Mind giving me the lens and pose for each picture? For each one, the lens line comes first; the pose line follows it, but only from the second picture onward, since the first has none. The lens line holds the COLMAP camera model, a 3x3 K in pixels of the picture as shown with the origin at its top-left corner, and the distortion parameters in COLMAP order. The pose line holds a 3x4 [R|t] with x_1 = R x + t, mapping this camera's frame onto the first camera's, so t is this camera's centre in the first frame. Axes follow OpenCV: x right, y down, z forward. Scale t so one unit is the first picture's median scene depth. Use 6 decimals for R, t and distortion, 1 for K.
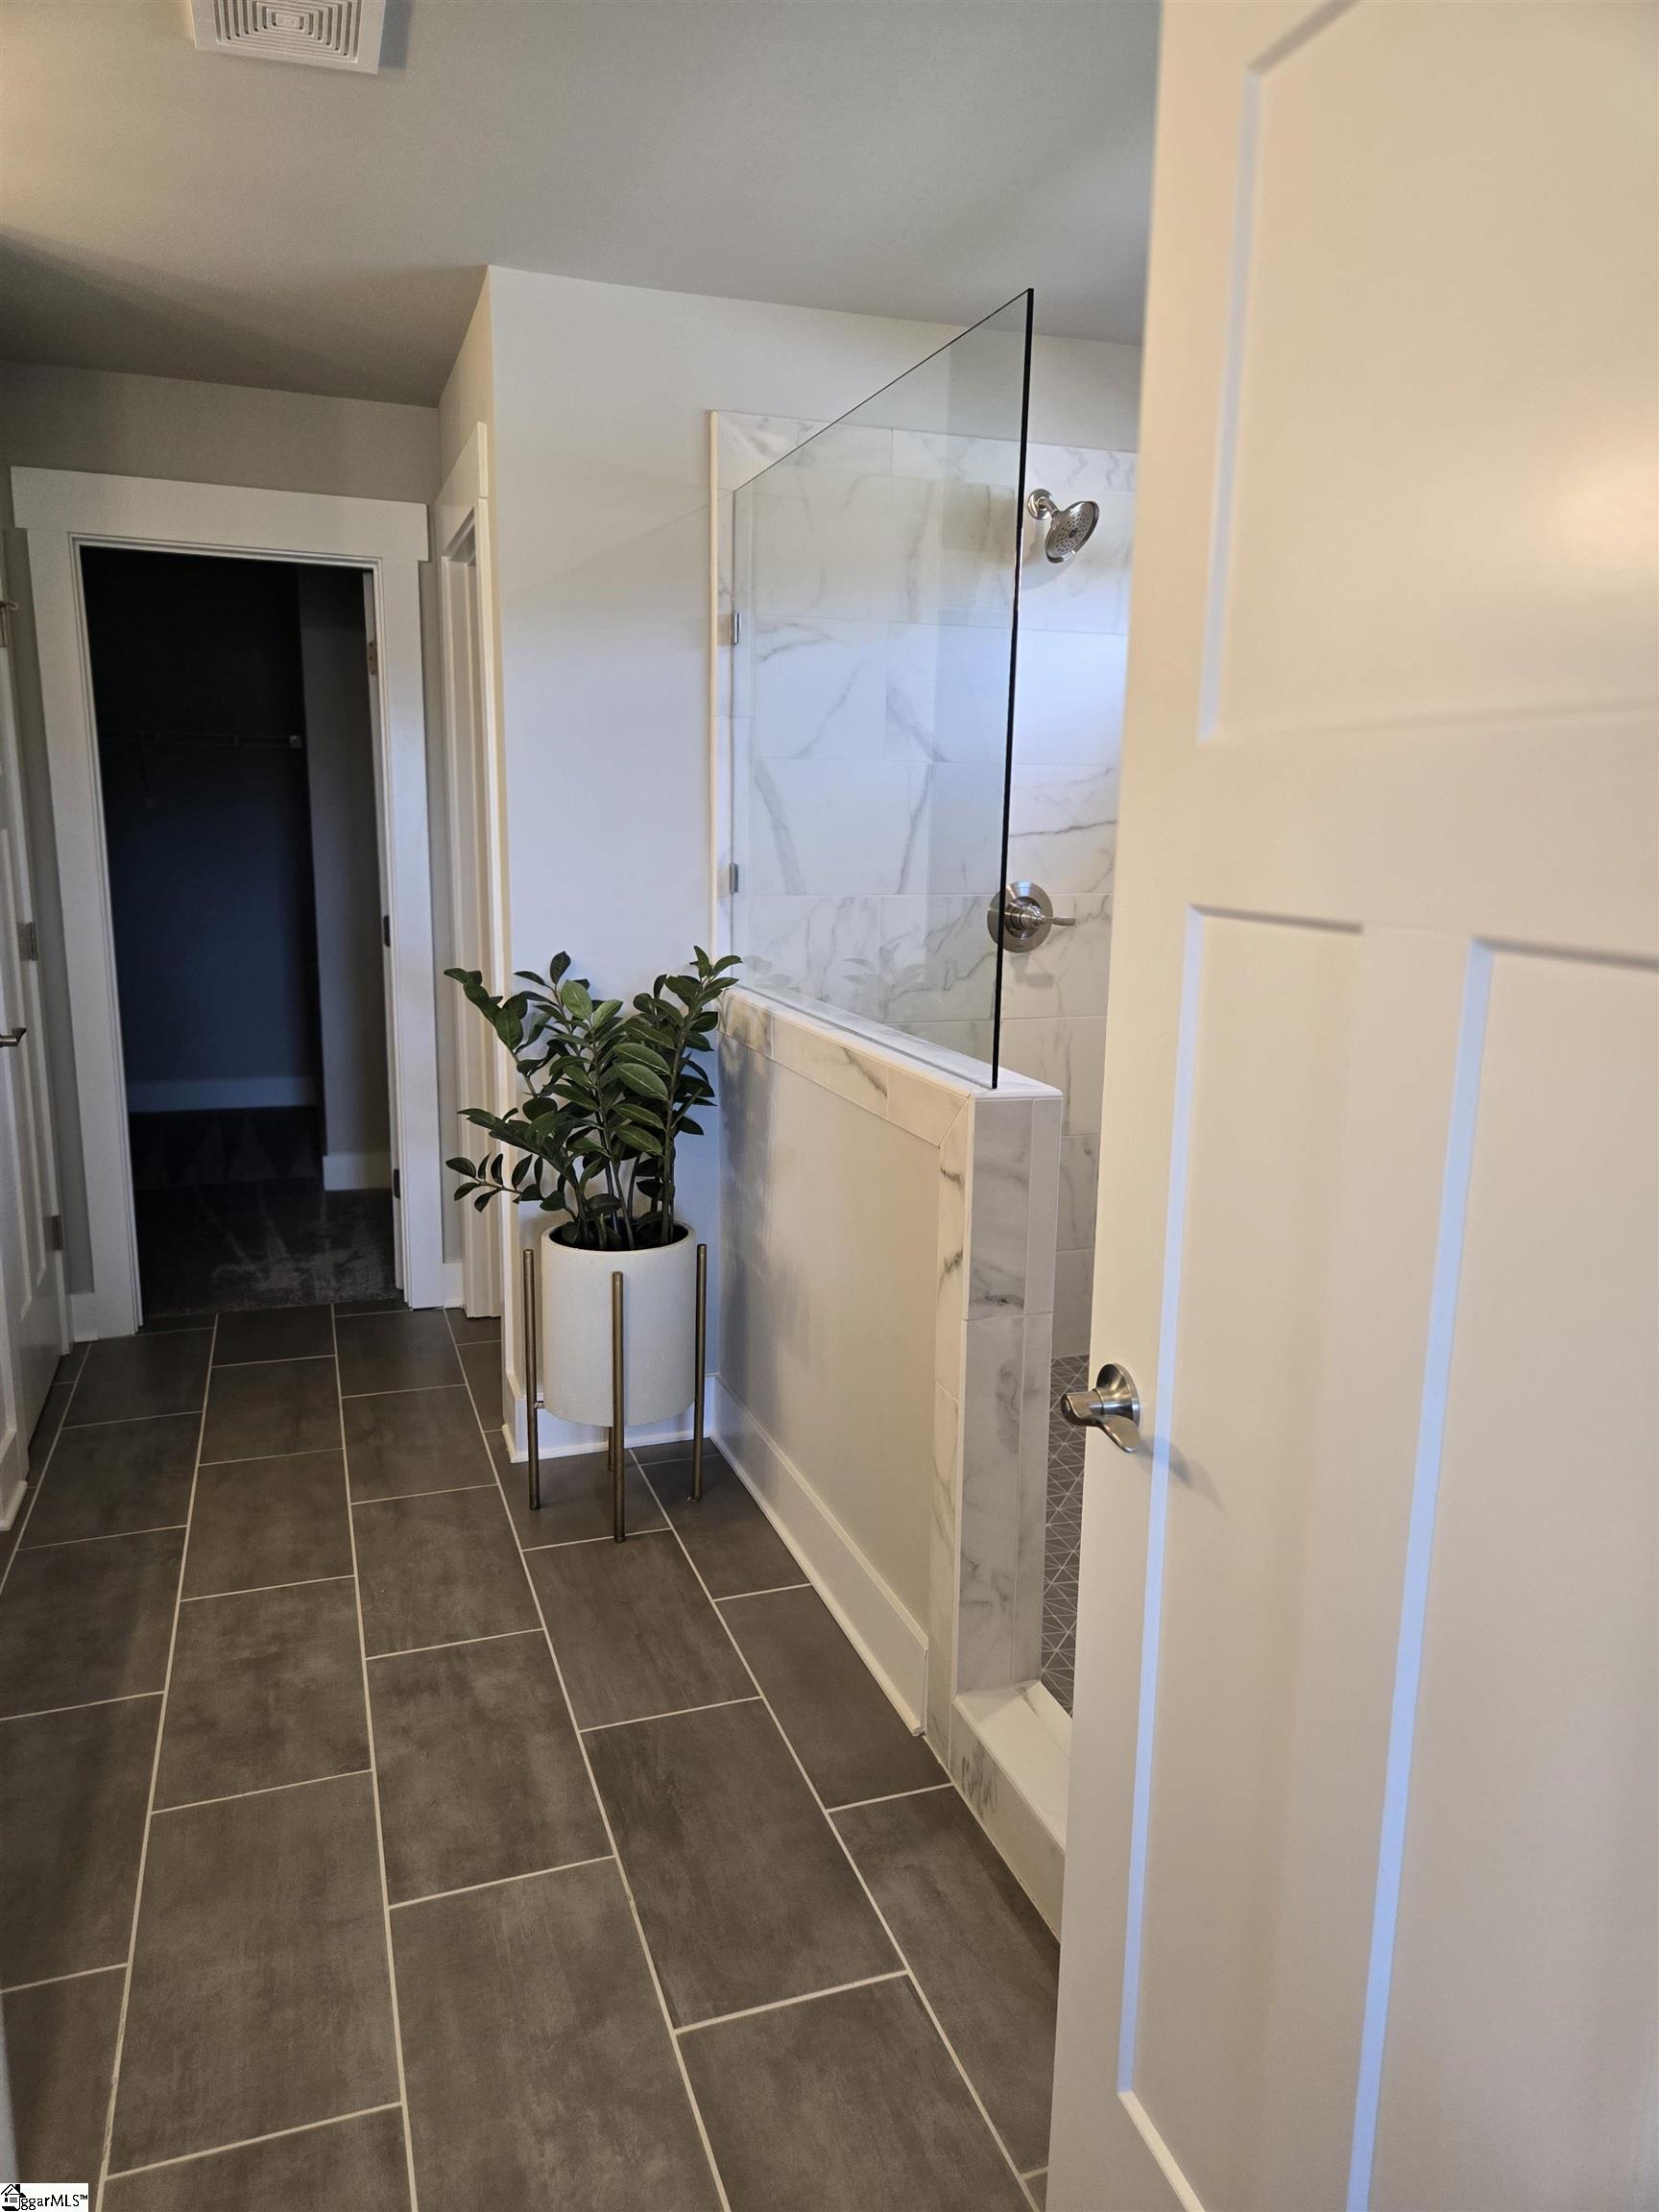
lens RADIAL K [[1483.4, 0, 851.0], [0, 1483.4, 1107.2], [0, 0, 1]] dist [0.066753, -0.051206]
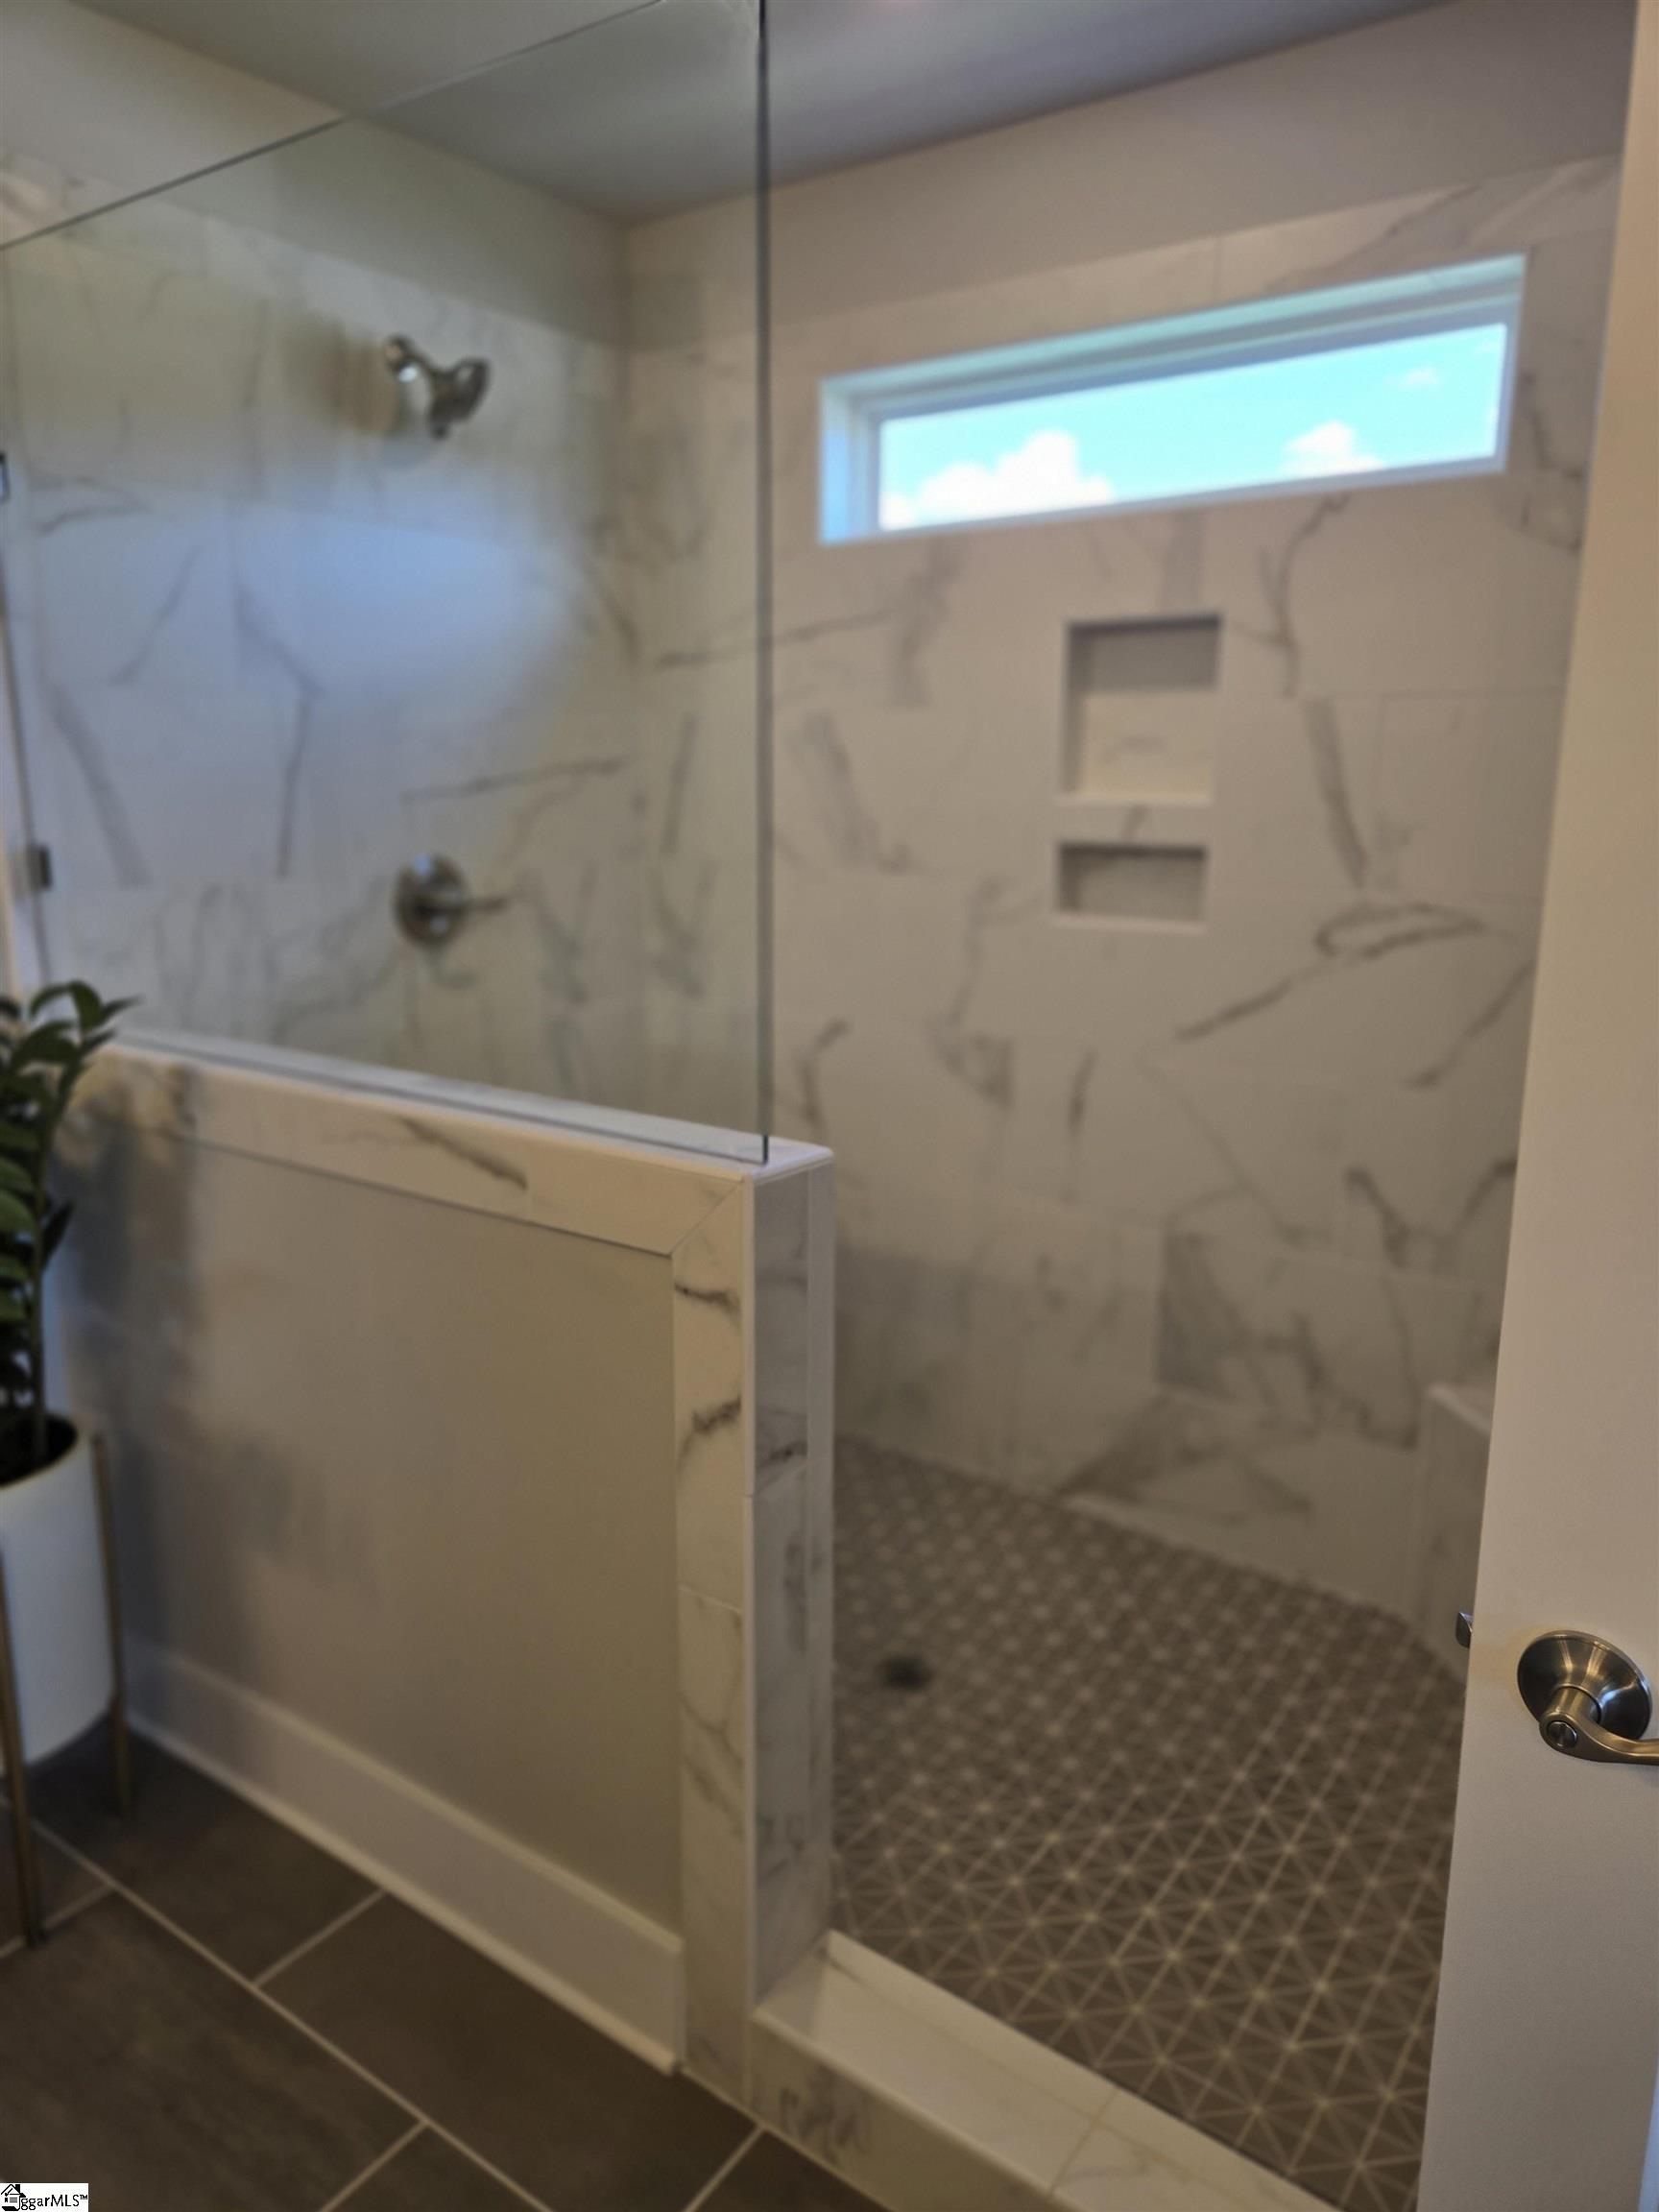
lens RADIAL K [[1483.4, 0, 827.8], [0, 1483.4, 1089.1], [0, 0, 1]] dist [0.066753, -0.051206]
pose [[0.824764, -0.128847, 0.550602, -0.241322], [0.117786, 0.991482, 0.055583, -0.076739], [-0.553074, 0.019011, 0.832915, 0.374016]]
